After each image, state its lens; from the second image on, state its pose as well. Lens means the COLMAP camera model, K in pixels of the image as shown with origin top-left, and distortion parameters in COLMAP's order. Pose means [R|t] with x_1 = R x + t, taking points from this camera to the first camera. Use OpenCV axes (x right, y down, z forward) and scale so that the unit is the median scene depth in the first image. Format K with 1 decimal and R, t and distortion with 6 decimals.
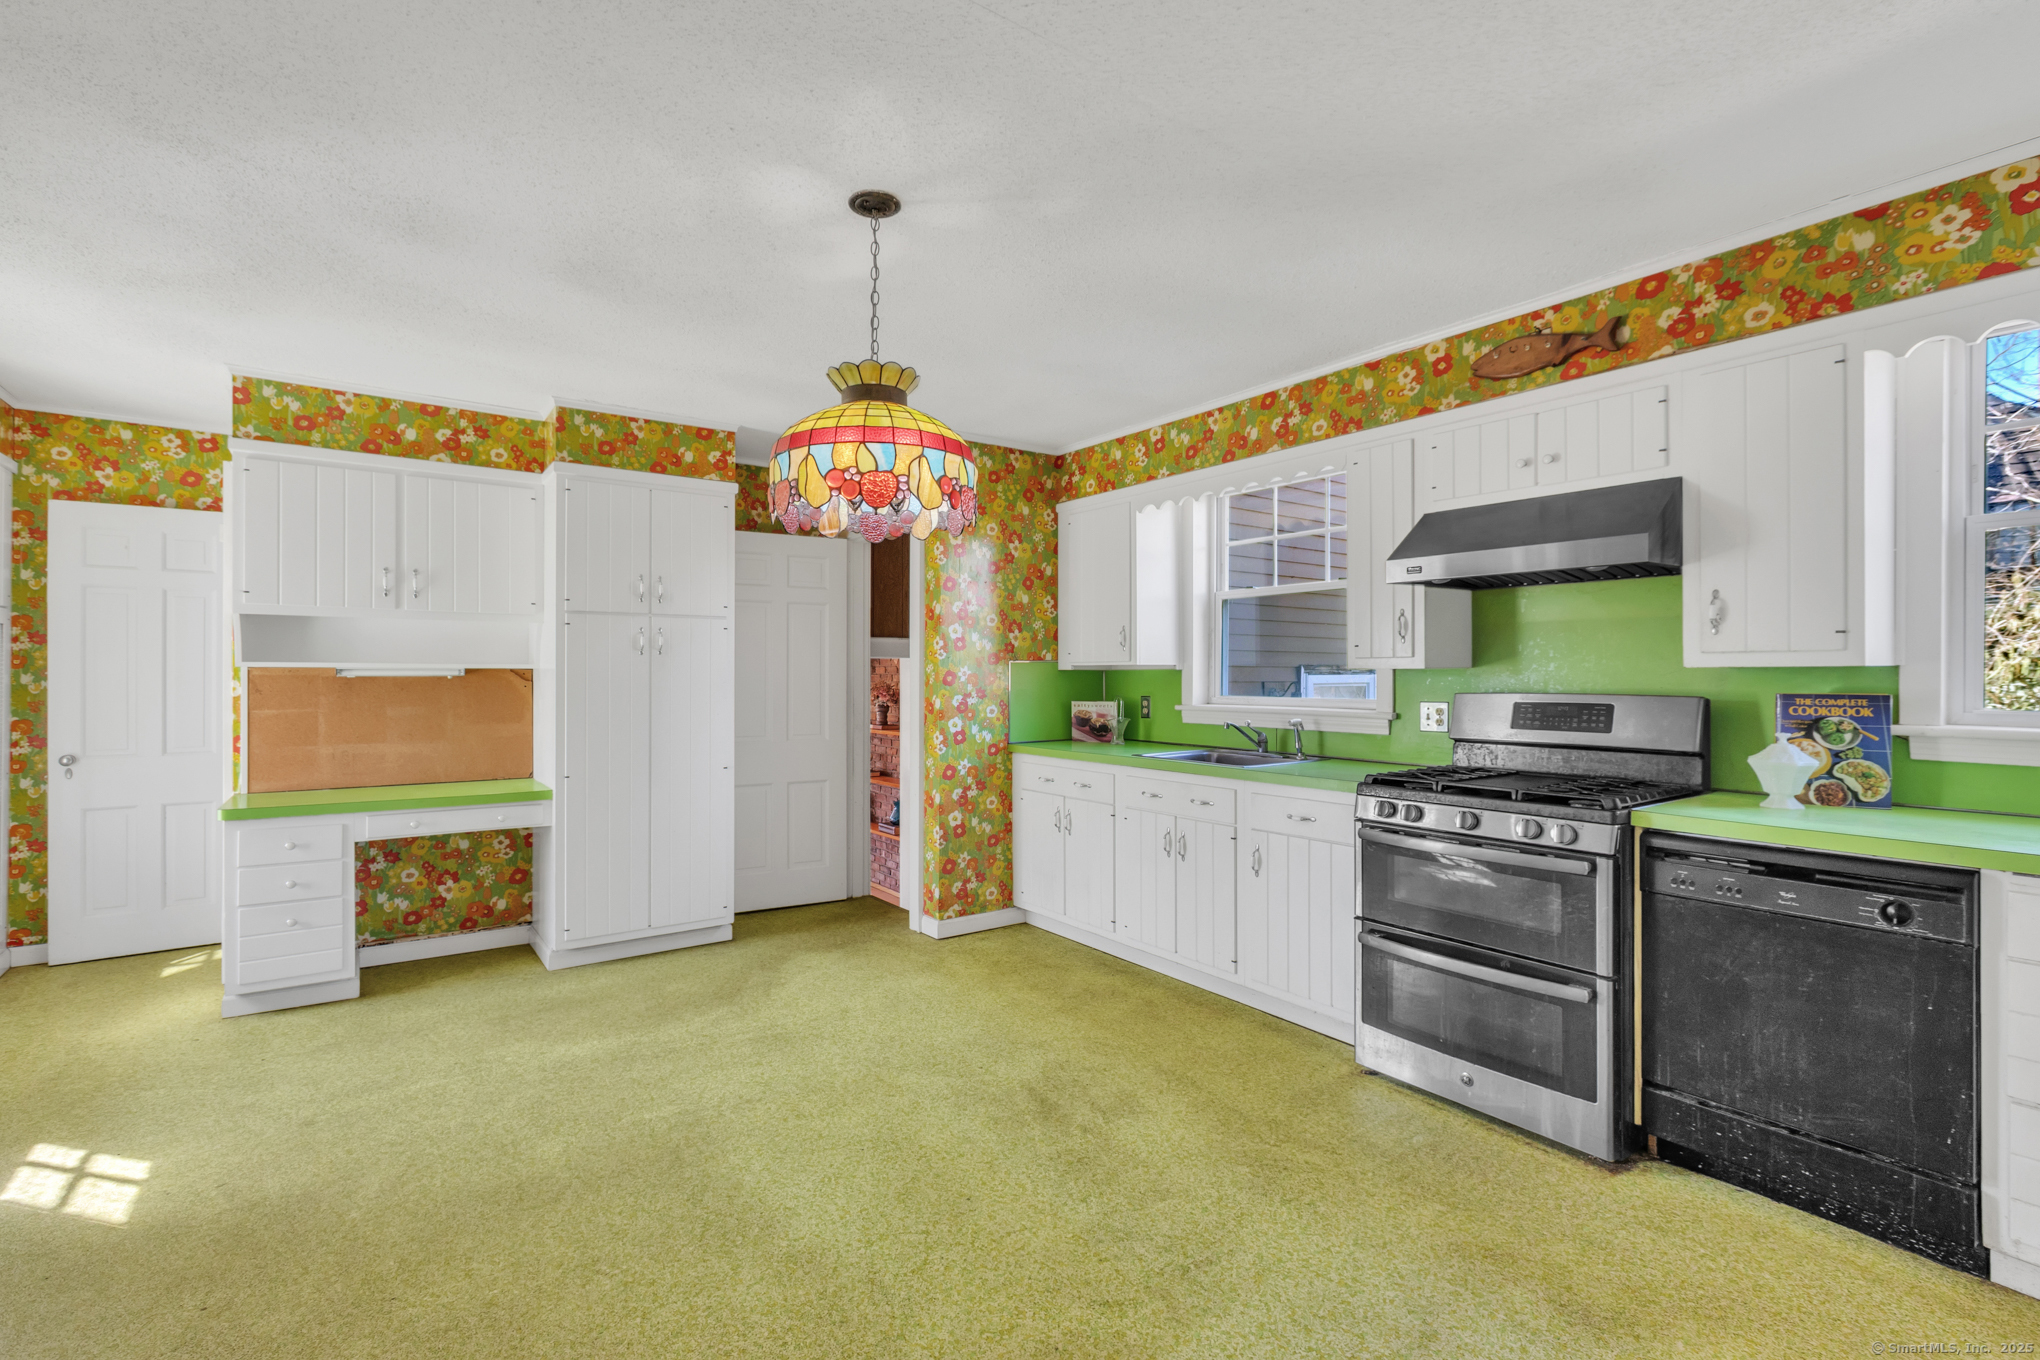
lens RADIAL K [[921.0, 0, 1016.8], [0, 921.0, 678.4], [0, 0, 1]] dist [-0.001281, -0.001737]
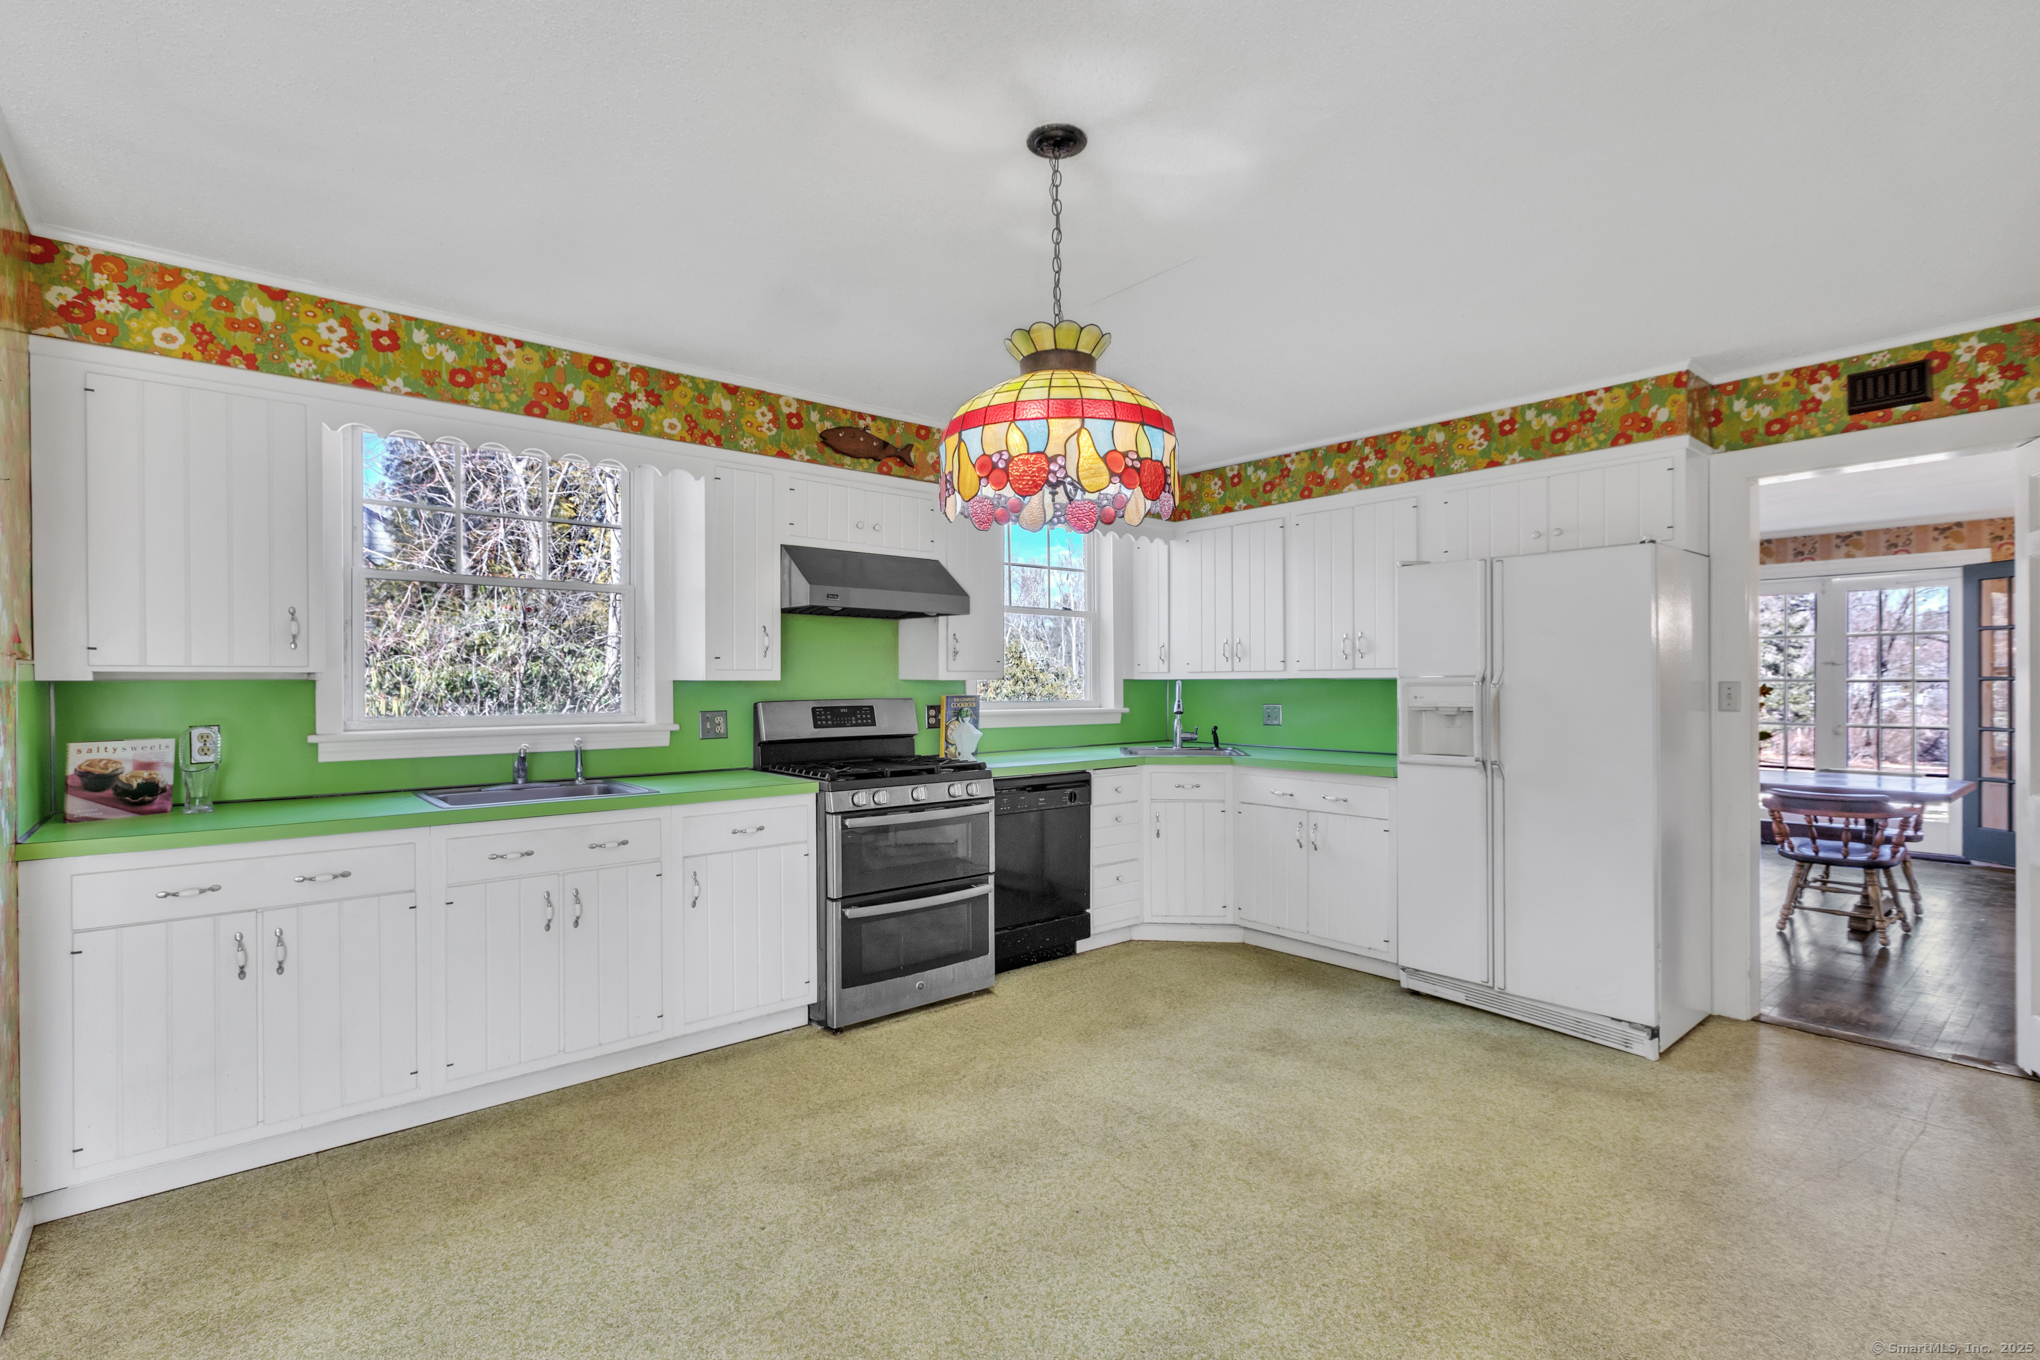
lens RADIAL K [[951.5, 0, 1019.8], [0, 951.5, 689.3], [0, 0, 1]] dist [-0.003027, -0.000690]
pose [[-0.088422, -0.006451, 0.996062, -0.654506], [0.008378, 0.999939, 0.007219, -0.004725], [-0.996048, 0.008984, -0.088363, 0.703274]]
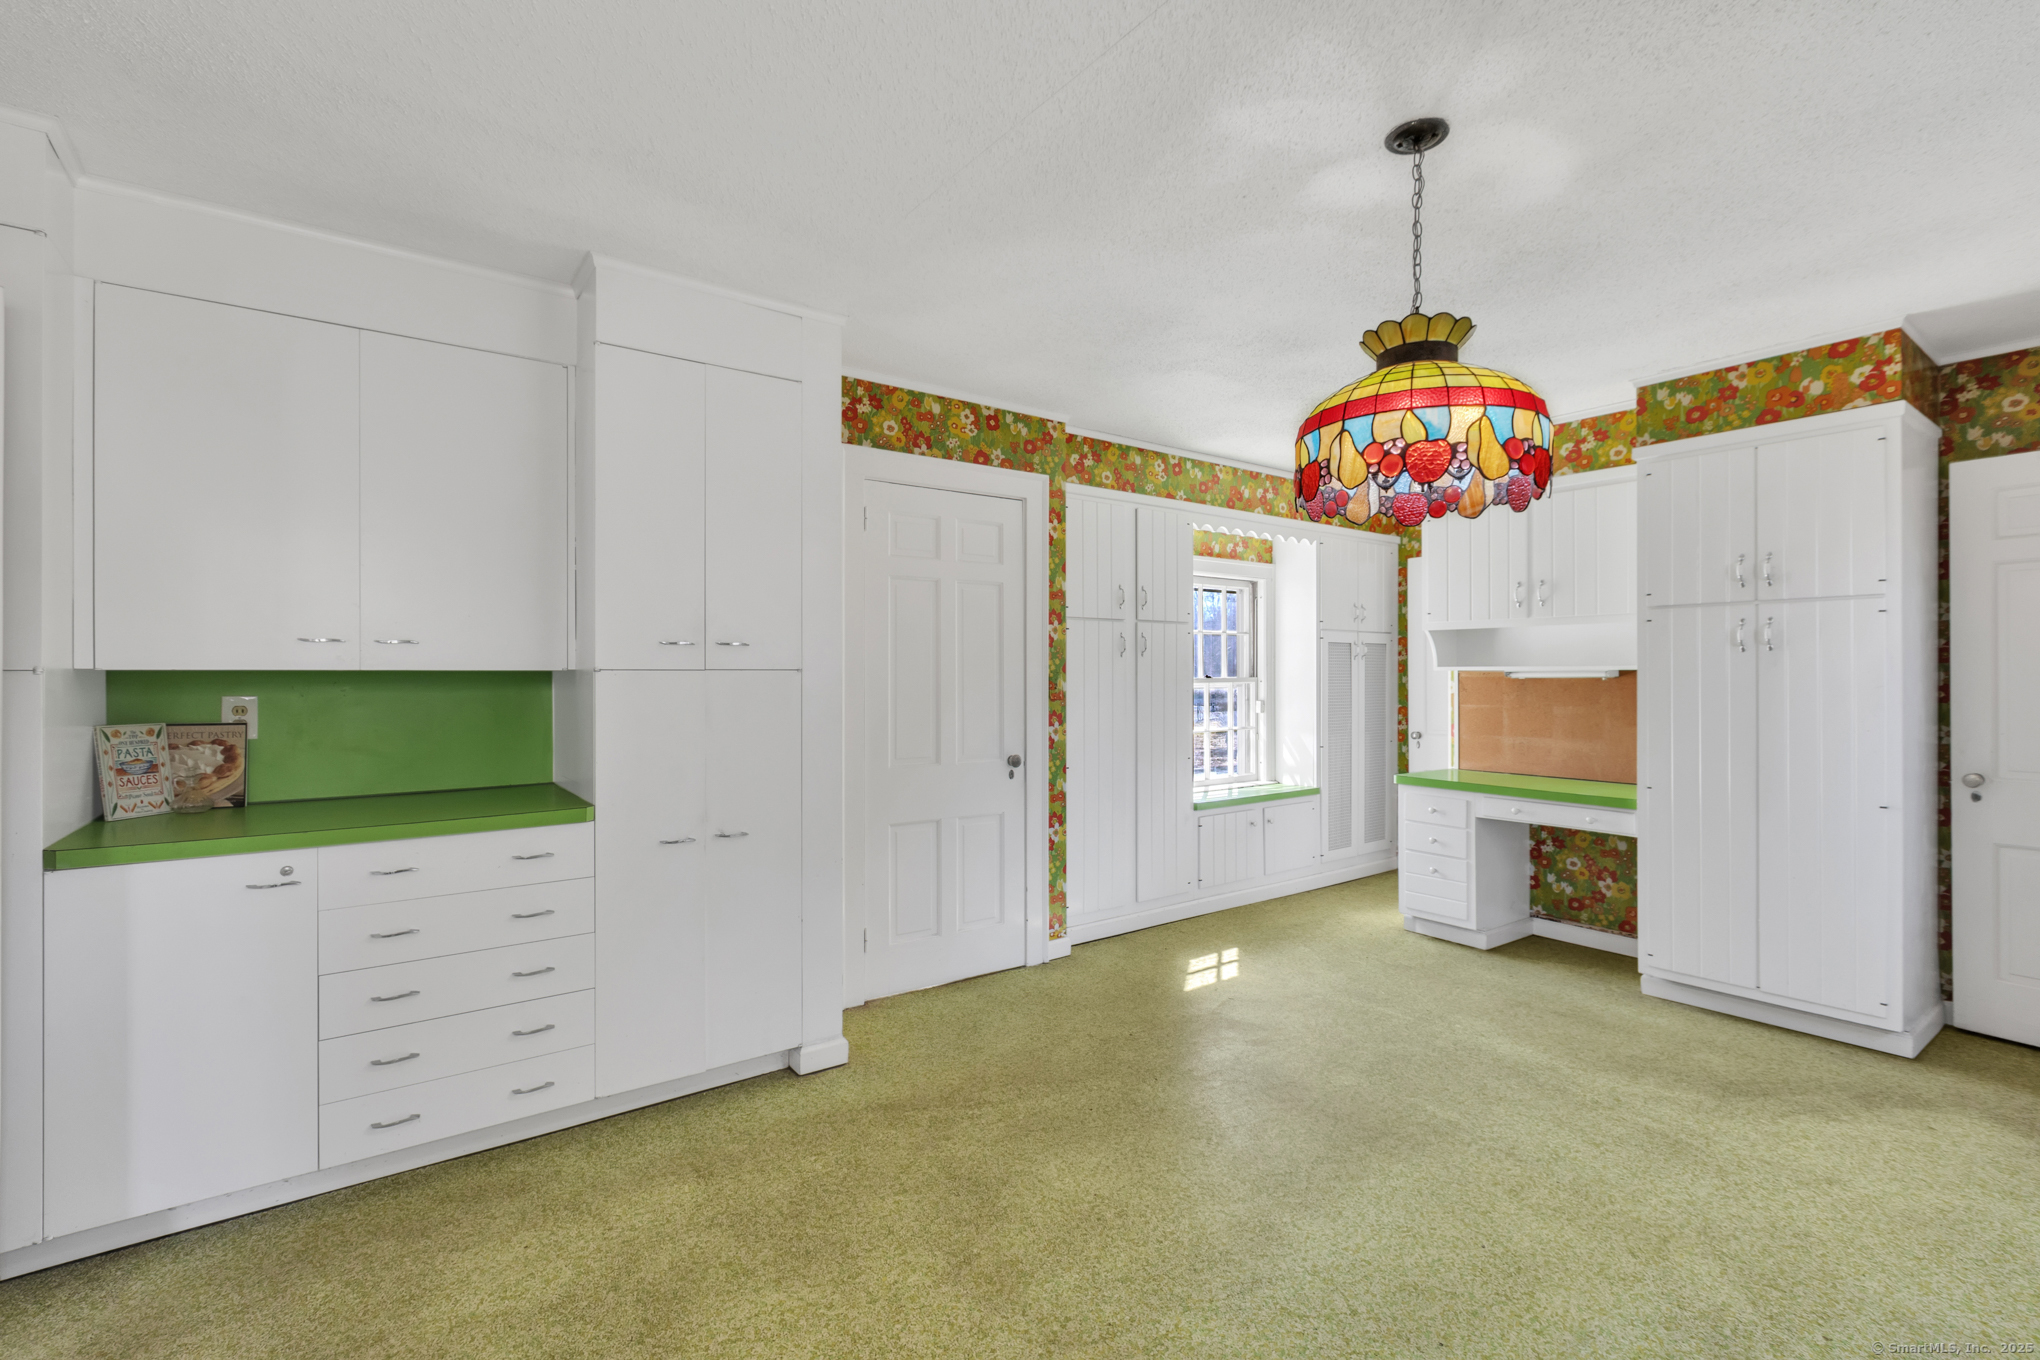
lens RADIAL K [[906.5, 0, 1022.0], [0, 906.5, 675.6], [0, 0, 1]] dist [-0.001012, -0.000457]
pose [[0.016554, -0.002779, -0.999859, 0.435167], [-0.004955, 0.999984, -0.002862, 0.001515], [0.999851, 0.005002, 0.016539, 0.385705]]
